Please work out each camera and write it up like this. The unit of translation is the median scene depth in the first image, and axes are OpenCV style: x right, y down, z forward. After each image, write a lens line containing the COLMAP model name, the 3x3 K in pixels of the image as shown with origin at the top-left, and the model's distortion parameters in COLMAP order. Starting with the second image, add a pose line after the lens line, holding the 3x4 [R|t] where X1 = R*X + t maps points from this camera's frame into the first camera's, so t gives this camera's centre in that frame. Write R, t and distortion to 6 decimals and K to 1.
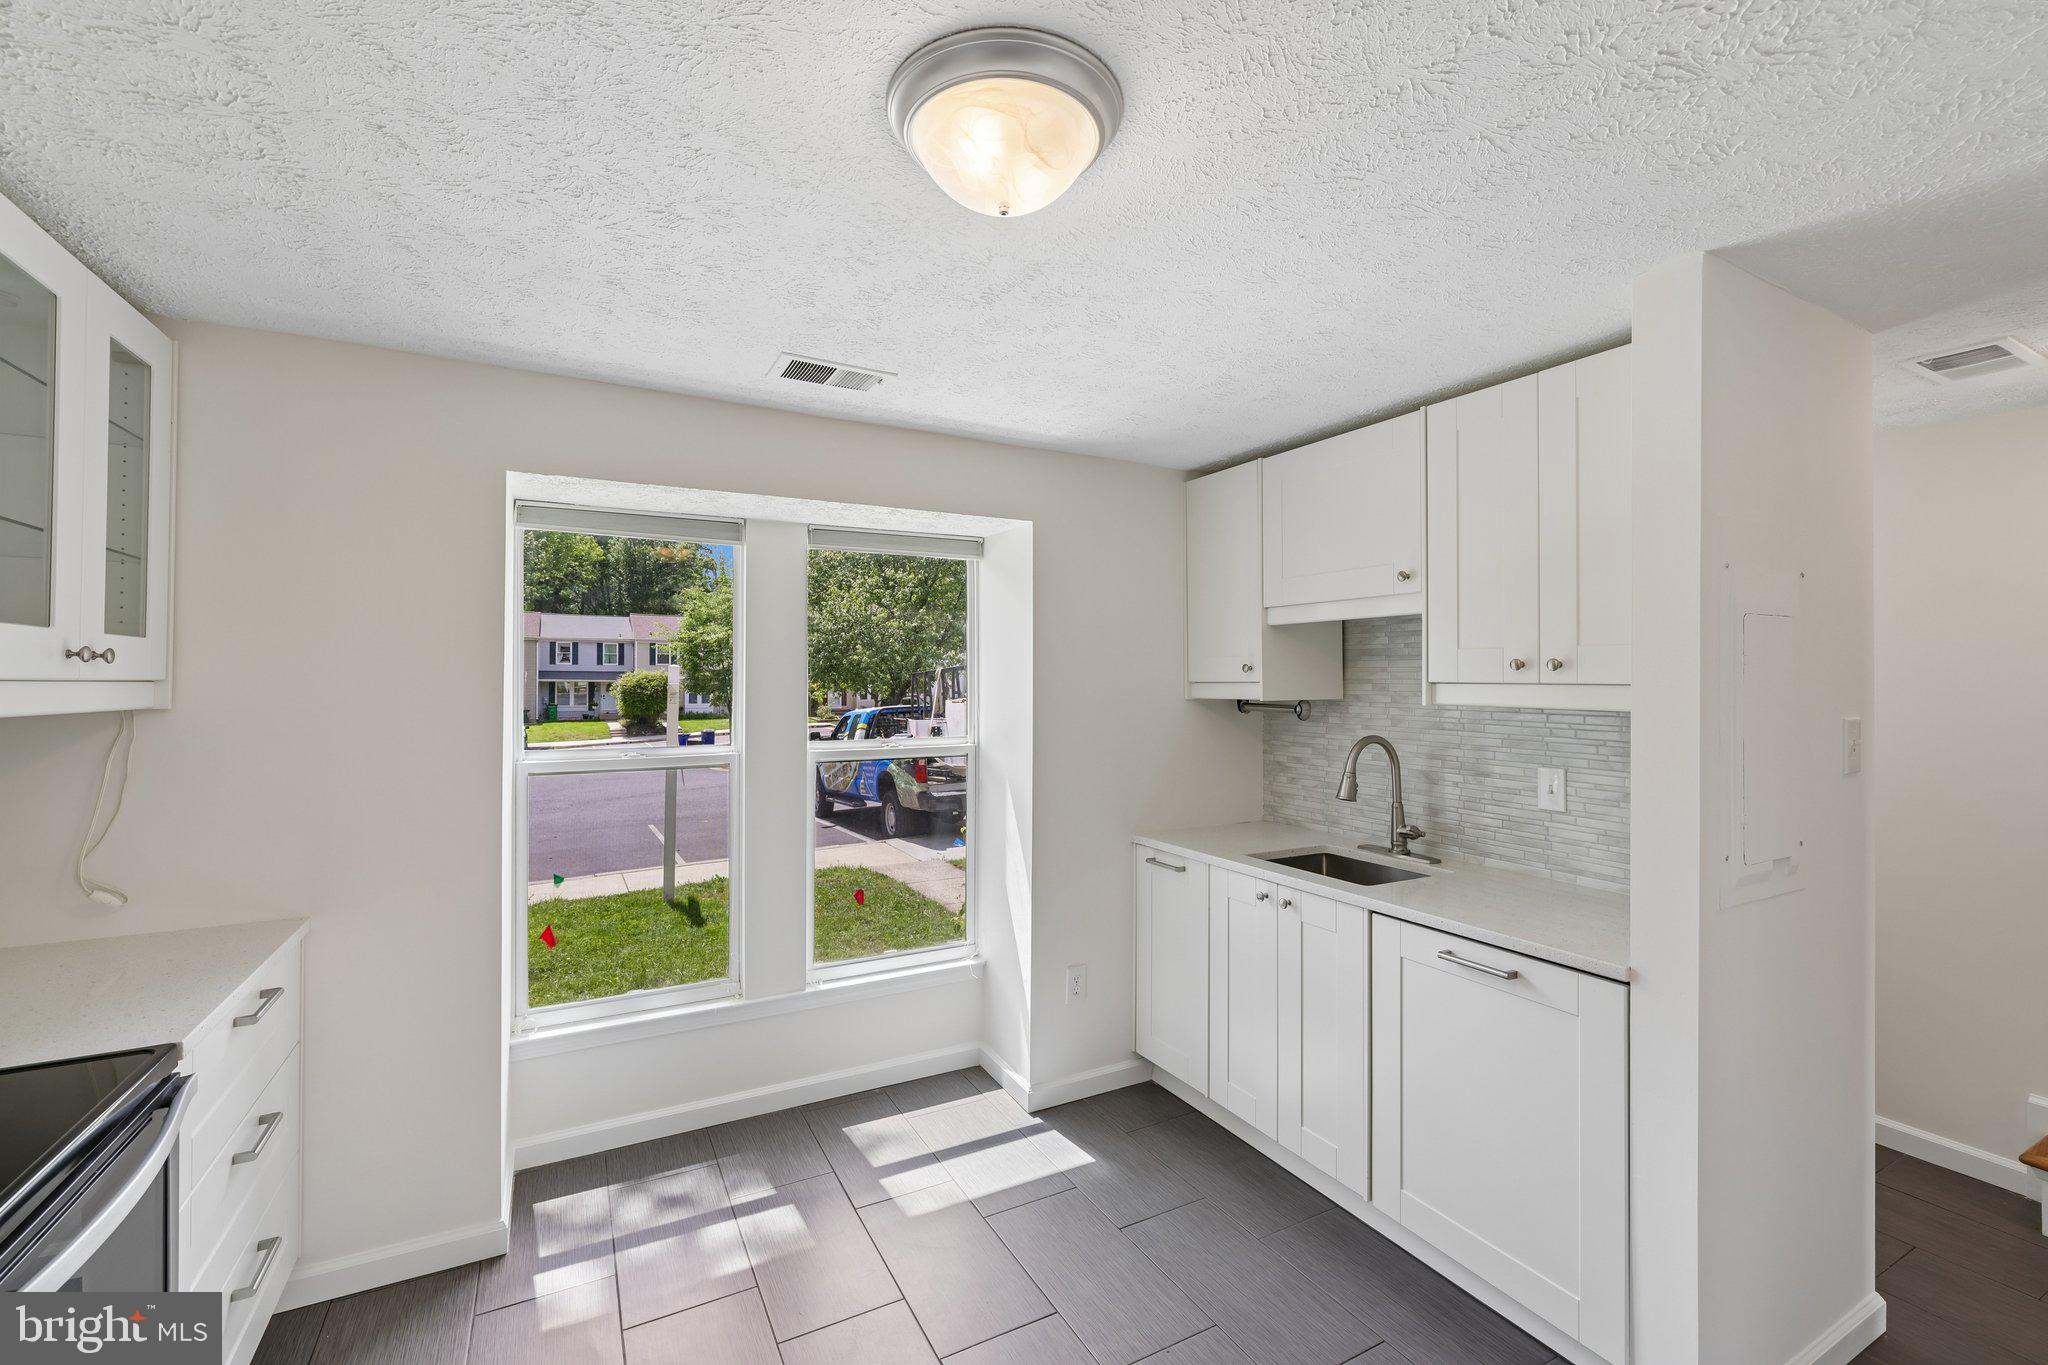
lens RADIAL K [[845.4, 0, 1024.1], [0, 845.4, 677.7], [0, 0, 1]] dist [-0.001599, -0.000118]
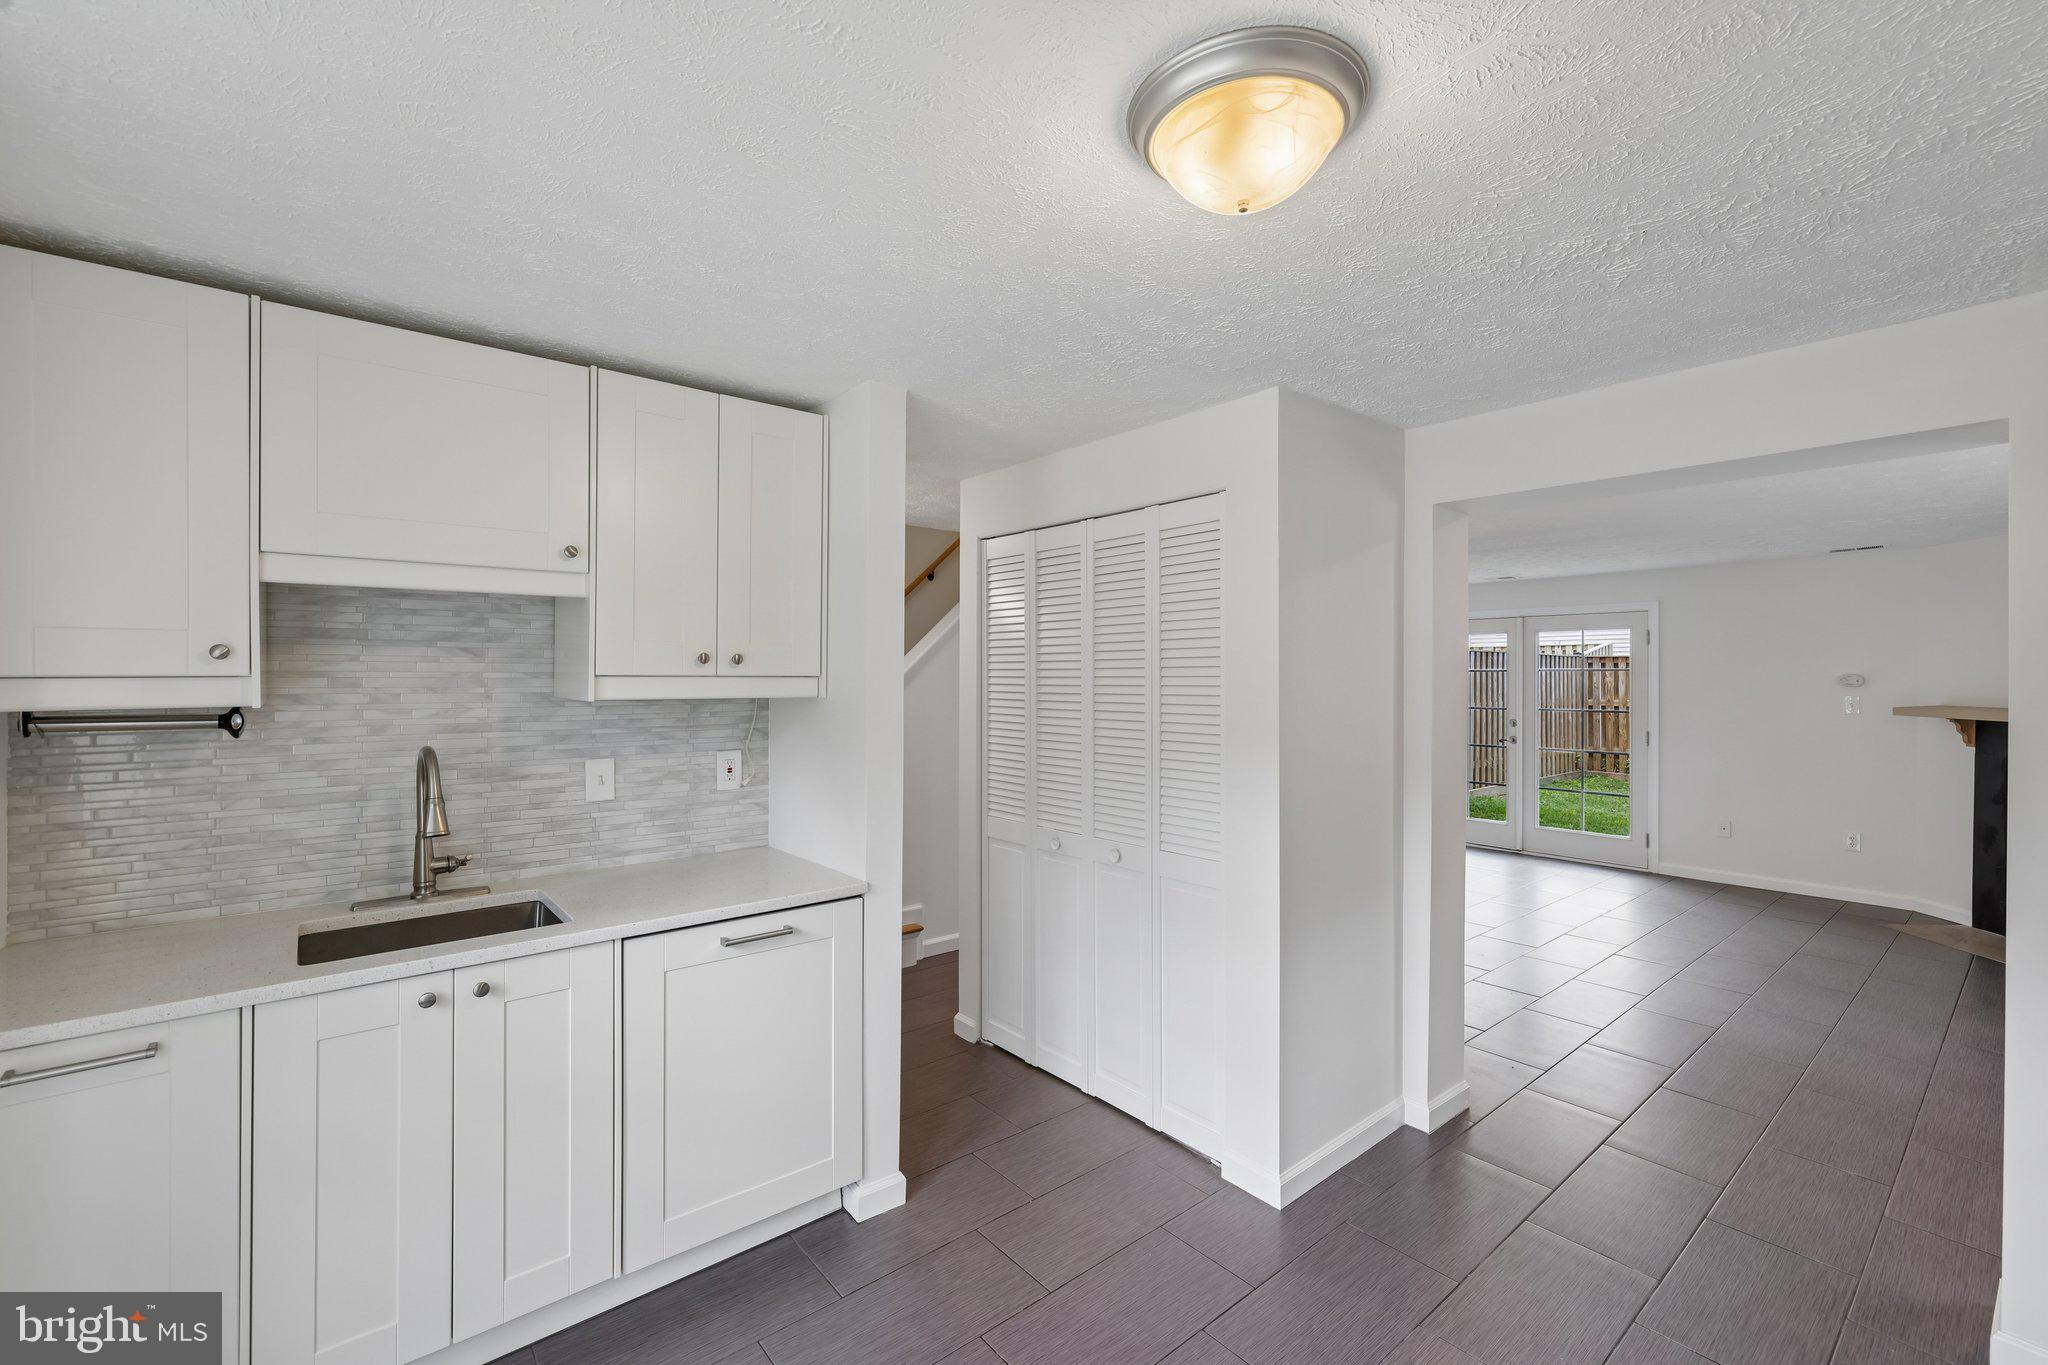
lens RADIAL K [[845.4, 0, 1021.2], [0, 845.4, 679.2], [0, 0, 1]] dist [-0.001599, -0.000118]
pose [[-0.171657, -0.010526, 0.985101, -0.431661], [-0.003824, 0.999942, 0.010019, -0.001154], [-0.985149, -0.002048, -0.171687, 0.631262]]
